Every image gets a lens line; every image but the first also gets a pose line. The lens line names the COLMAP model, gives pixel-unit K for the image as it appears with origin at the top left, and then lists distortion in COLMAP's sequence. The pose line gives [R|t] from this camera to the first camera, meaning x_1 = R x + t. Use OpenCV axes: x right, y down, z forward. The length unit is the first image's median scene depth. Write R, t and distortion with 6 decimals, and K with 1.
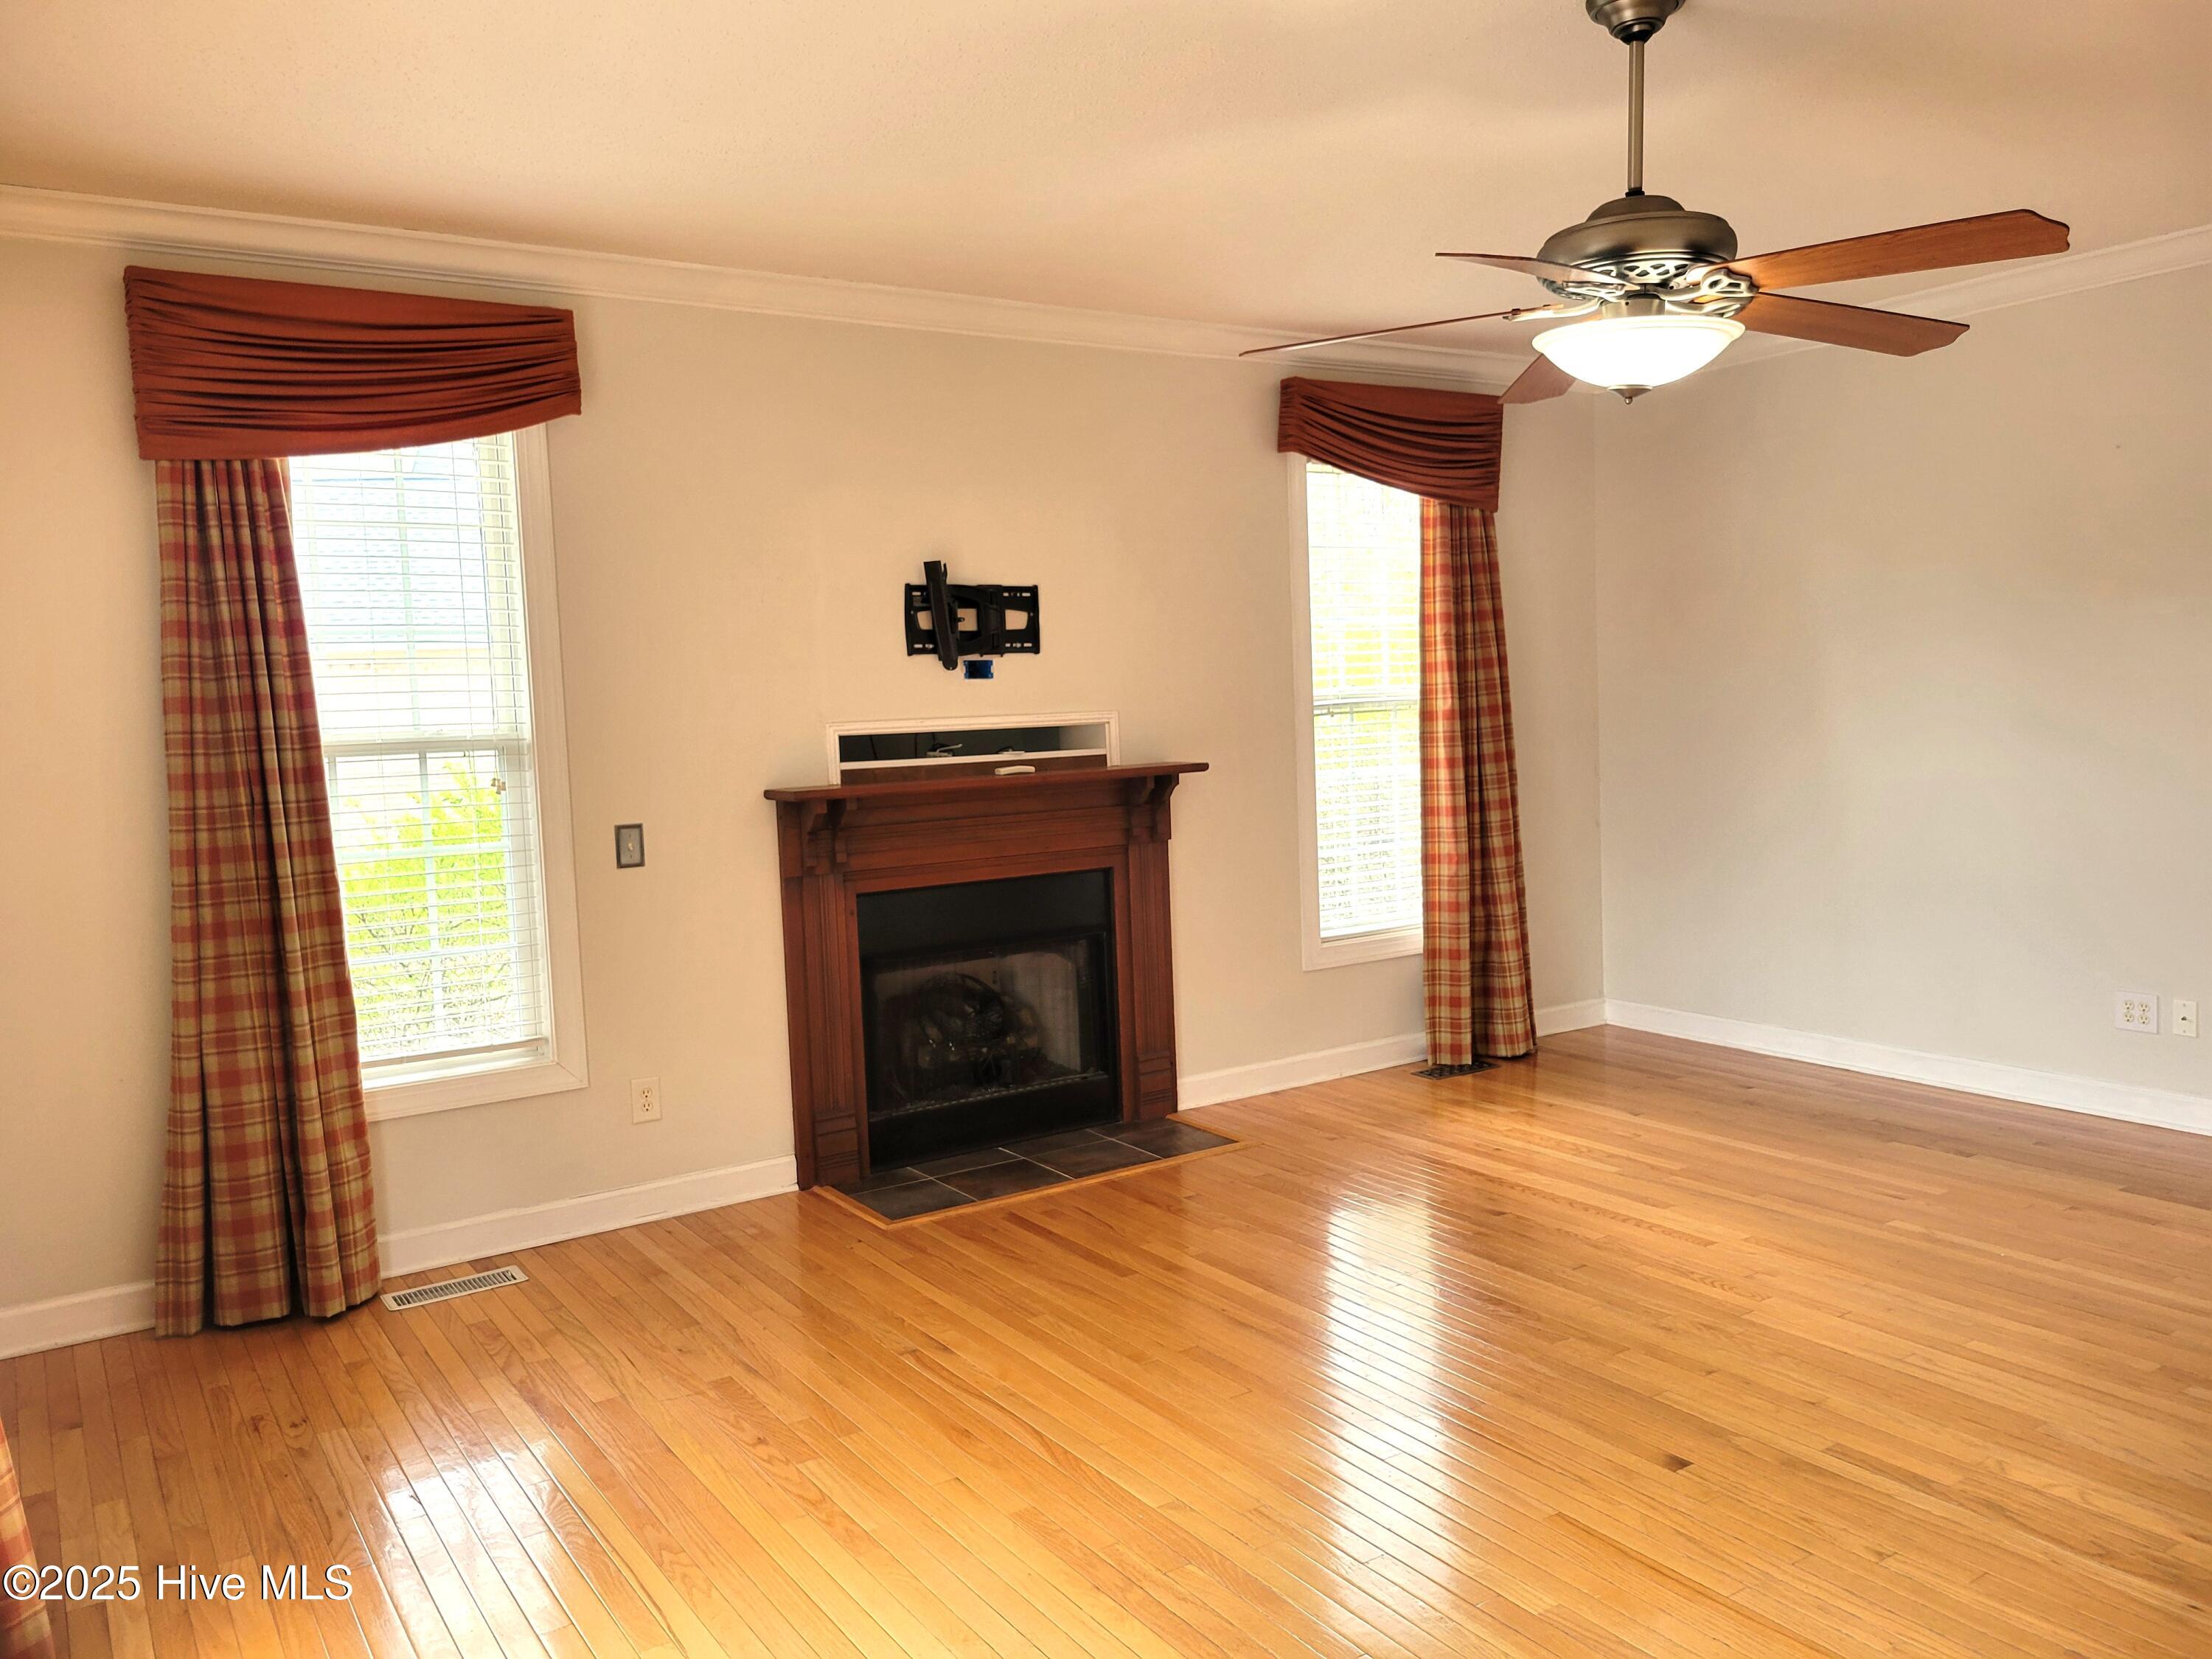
lens RADIAL K [[1612.7, 0, 1106.0], [0, 1612.7, 829.5], [0, 0, 1]] dist [-0.001361, -0.005351]
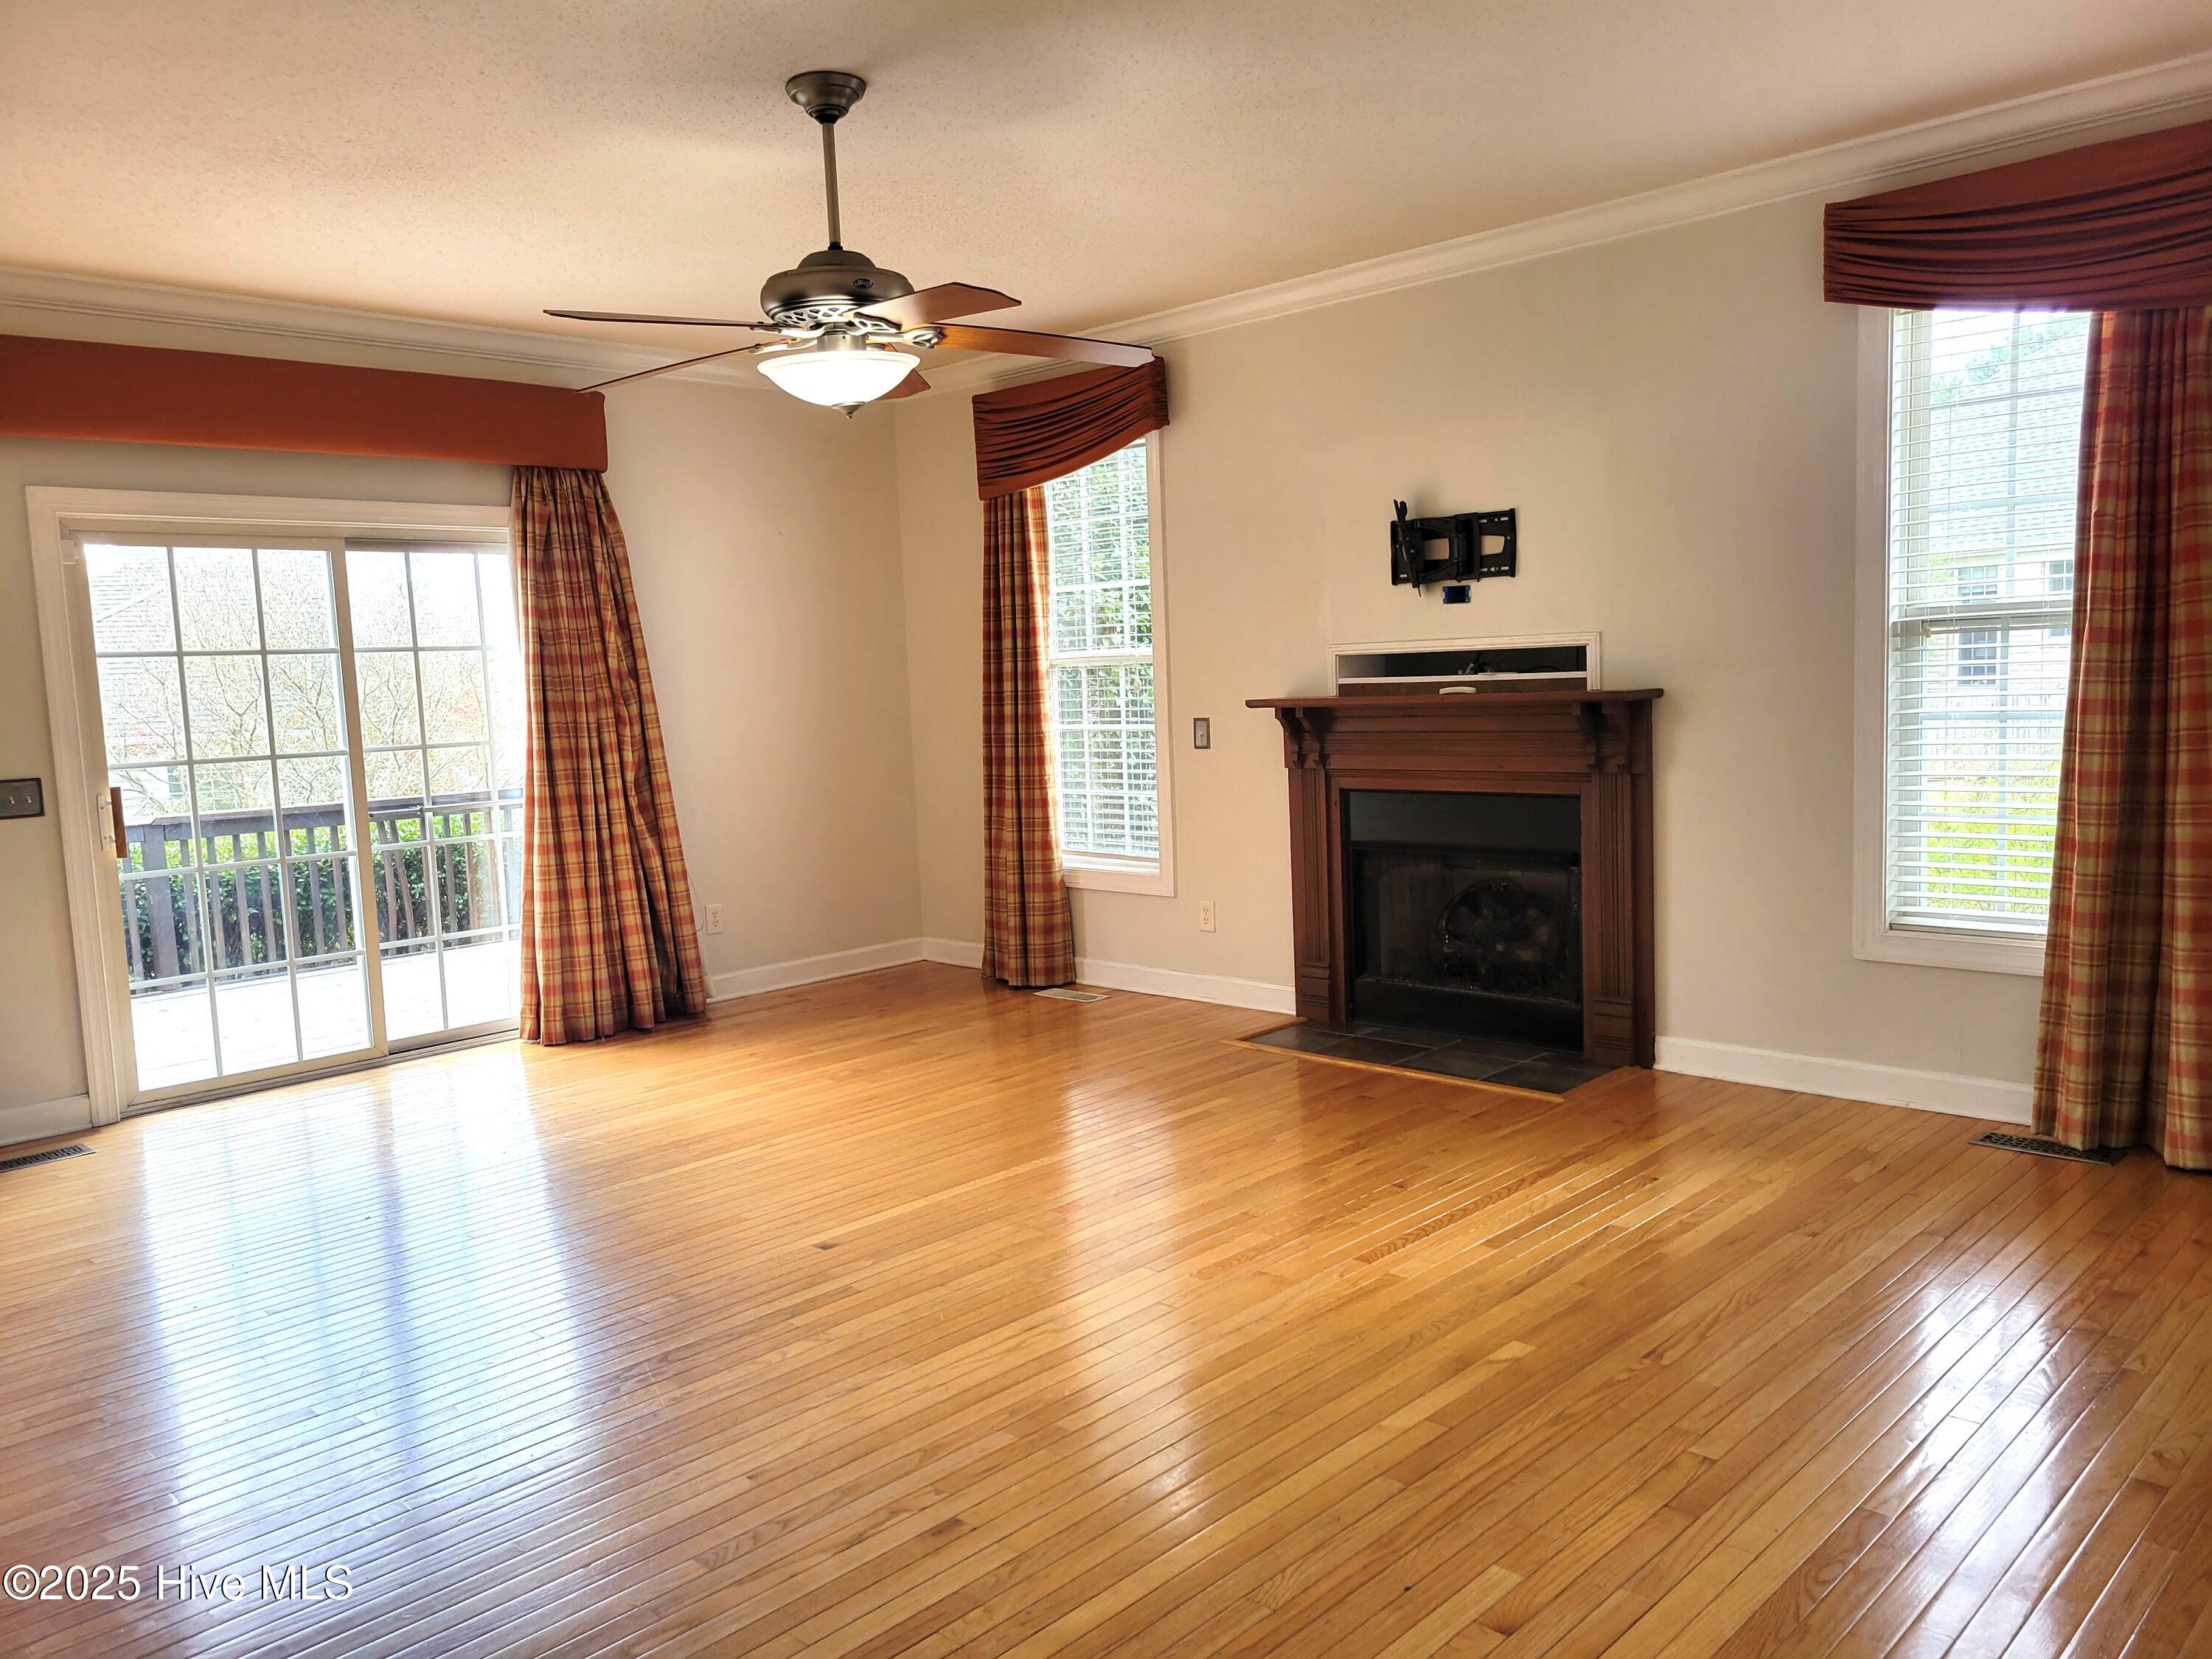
lens RADIAL K [[1683.0, 0, 1106.0], [0, 1683.0, 829.5], [0, 0, 1]] dist [0.047192, -0.030143]
pose [[0.228504, 0.124990, -0.965486, 0.976433], [-0.047246, 0.991979, 0.117238, -0.065091], [0.972396, 0.018826, 0.232577, 0.517881]]
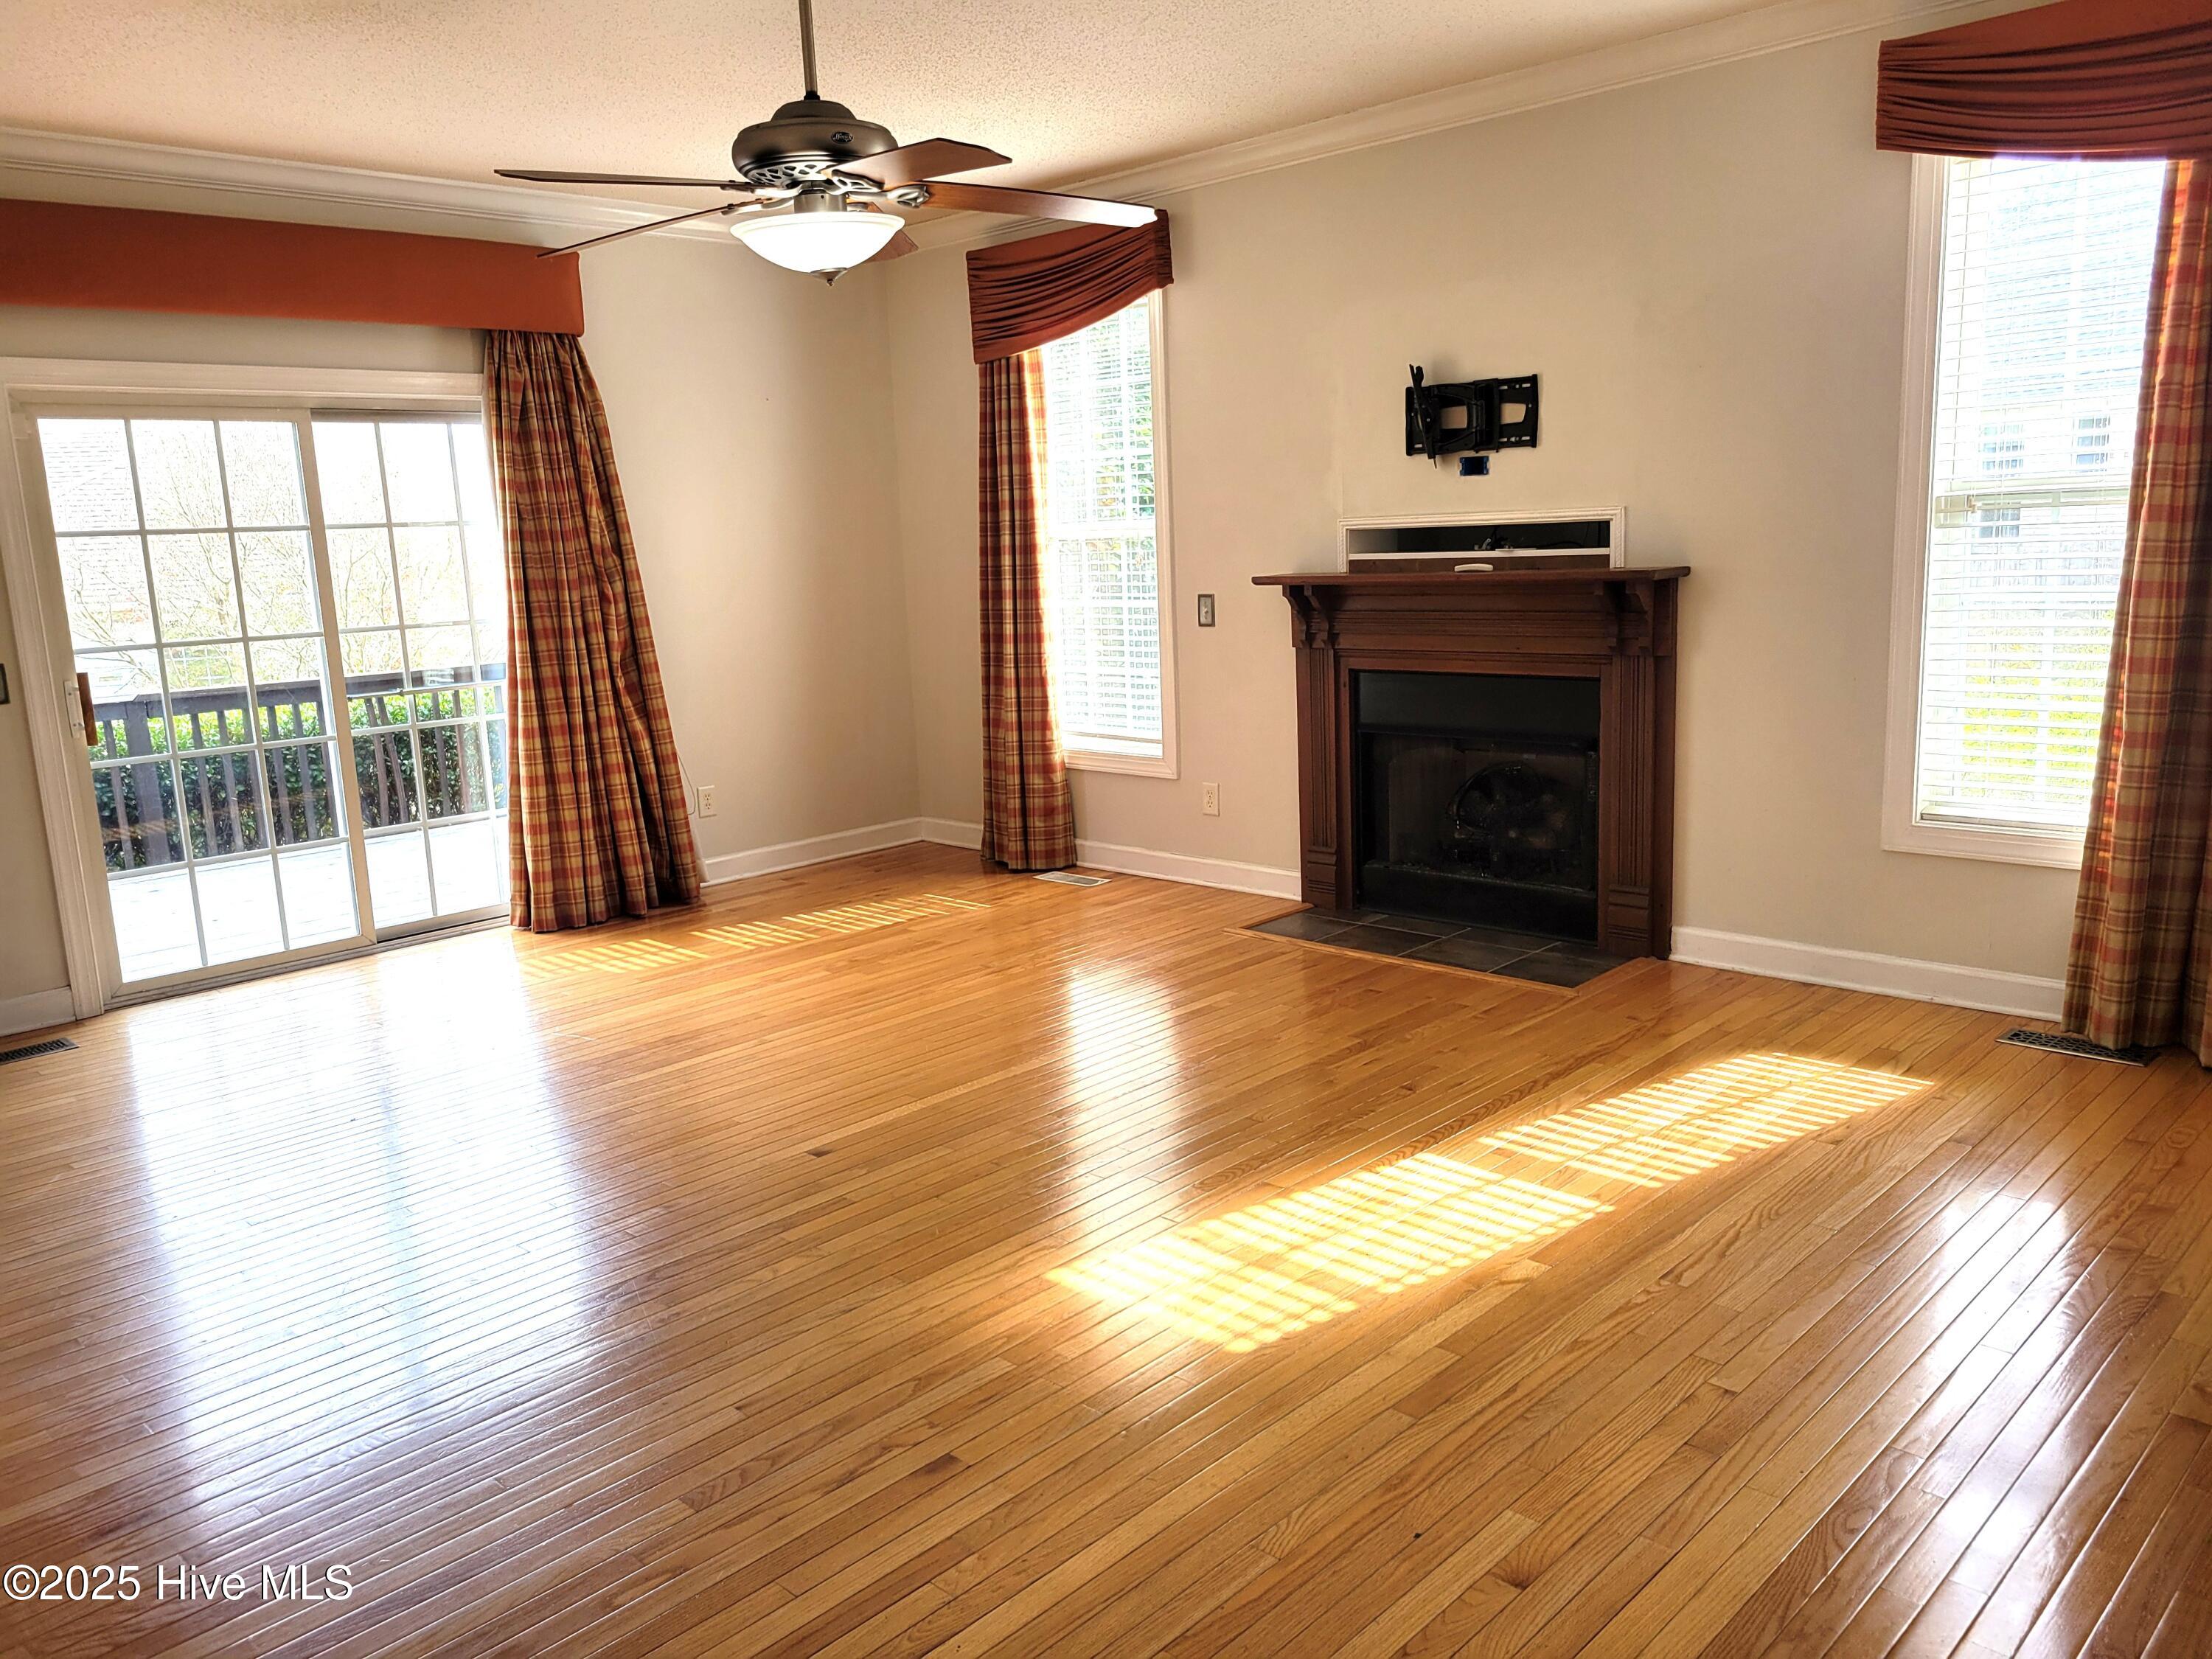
lens RADIAL K [[1684.2, 0, 1097.7], [0, 1684.2, 818.3], [0, 0, 1]] dist [0.047375, -0.032351]
pose [[0.221982, 0.198492, -0.954633, 0.941391], [-0.044437, 0.980102, 0.193455, -0.077468], [0.974038, -0.000523, 0.226385, 0.527275]]
